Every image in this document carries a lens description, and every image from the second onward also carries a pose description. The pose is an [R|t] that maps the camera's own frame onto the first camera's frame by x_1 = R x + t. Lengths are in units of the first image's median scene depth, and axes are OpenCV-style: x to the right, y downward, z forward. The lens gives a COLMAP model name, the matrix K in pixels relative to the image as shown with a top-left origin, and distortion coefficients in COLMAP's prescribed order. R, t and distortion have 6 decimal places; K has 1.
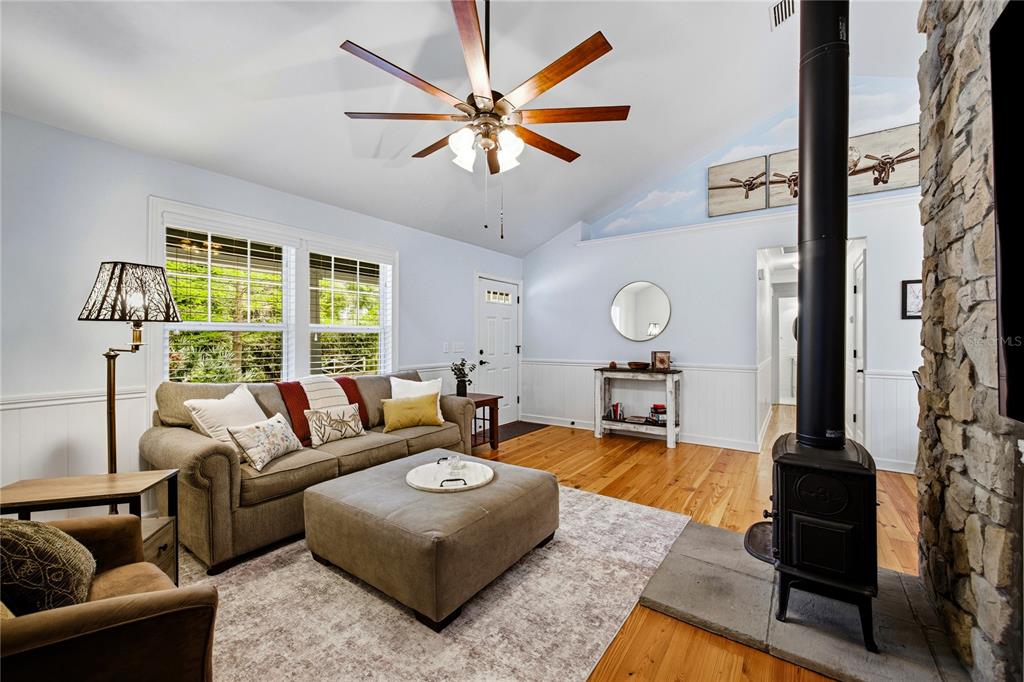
lens RADIAL K [[408.1, 0, 512.8], [0, 408.1, 342.3], [0, 0, 1]] dist [-0.000015, -0.000006]
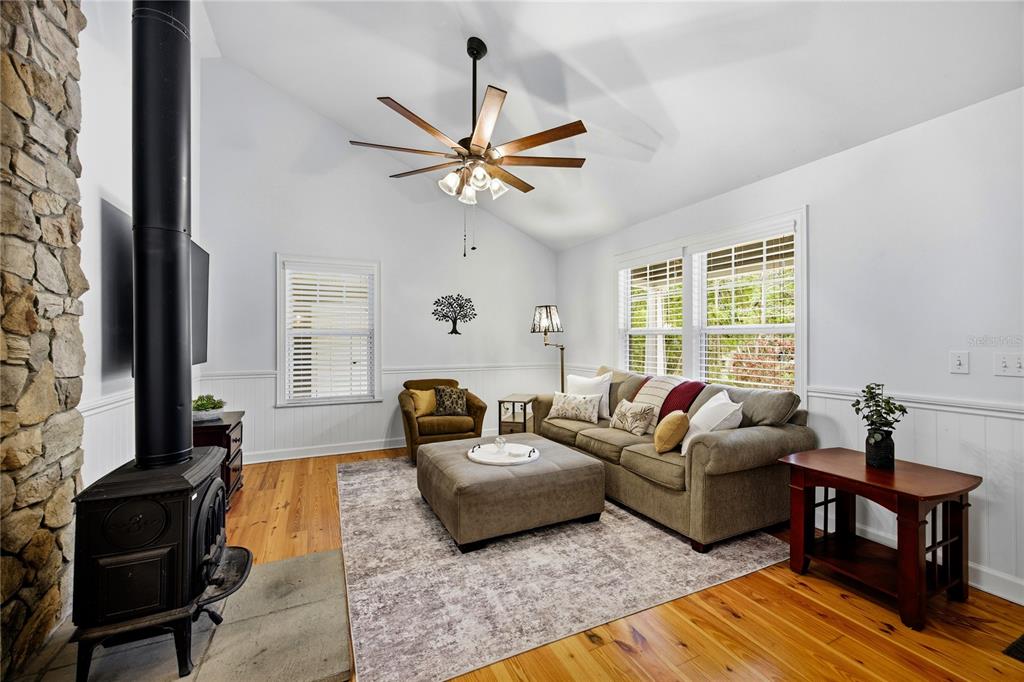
lens RADIAL K [[408.1, 0, 512.8], [0, 408.1, 342.3], [0, 0, 1]] dist [-0.000015, -0.000006]
pose [[-0.483951, -0.000002, -0.875095, 0.916211], [-0.008863, 0.999949, 0.004899, -0.009486], [0.875050, 0.010127, -0.483926, 1.646786]]
